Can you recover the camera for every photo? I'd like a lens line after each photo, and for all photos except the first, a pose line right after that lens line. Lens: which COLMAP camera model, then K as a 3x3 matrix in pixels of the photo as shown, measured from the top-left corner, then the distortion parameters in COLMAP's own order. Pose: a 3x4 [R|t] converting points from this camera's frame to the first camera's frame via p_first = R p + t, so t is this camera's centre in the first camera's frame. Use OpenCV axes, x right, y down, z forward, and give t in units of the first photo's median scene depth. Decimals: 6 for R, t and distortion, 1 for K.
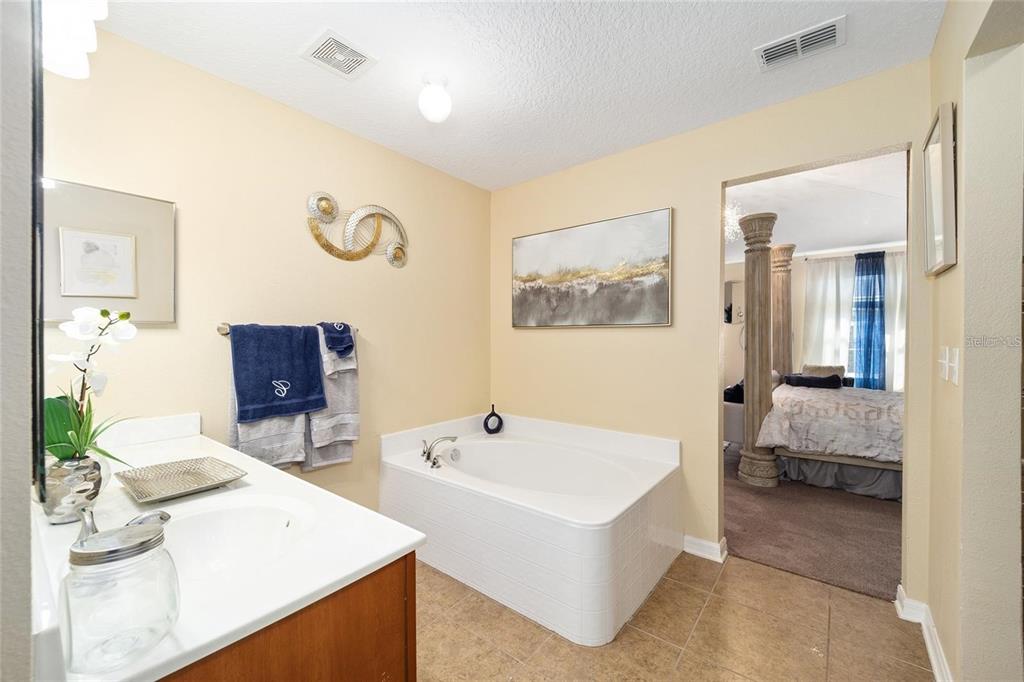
lens RADIAL K [[411.8, 0, 510.8], [0, 411.8, 340.1], [0, 0, 1]] dist [0.014416, -0.004731]
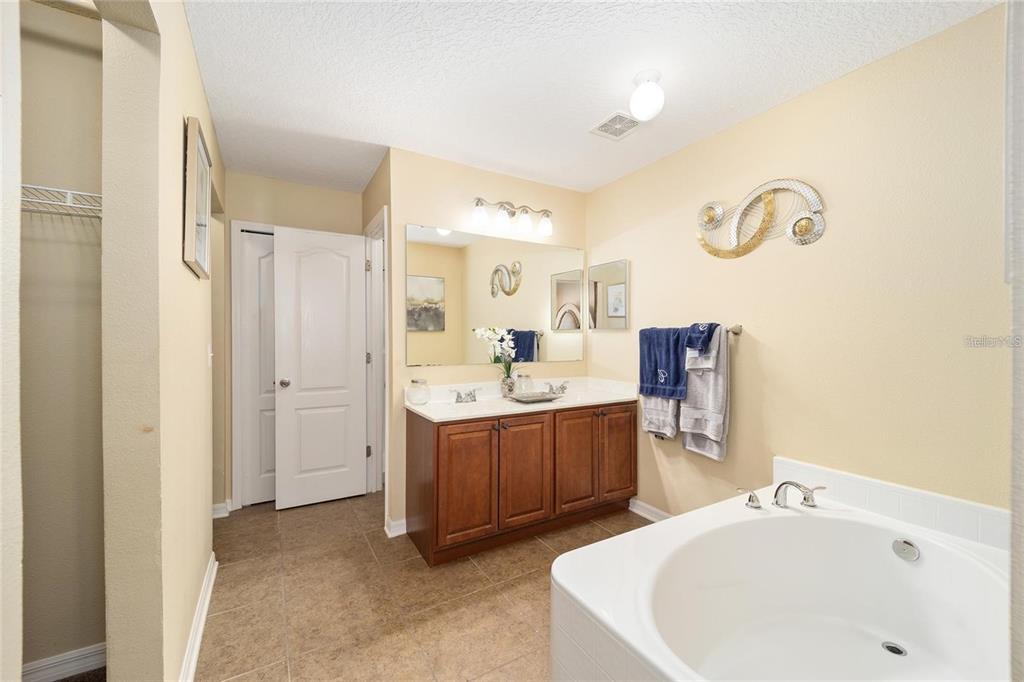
lens RADIAL K [[411.8, 0, 512.3], [0, 411.8, 337.6], [0, 0, 1]] dist [0.014416, -0.004731]
pose [[-0.358090, 0.004664, -0.933675, 0.777252], [-0.003540, 0.999974, 0.006353, -0.010299], [0.933680, 0.005580, -0.358064, 0.953176]]
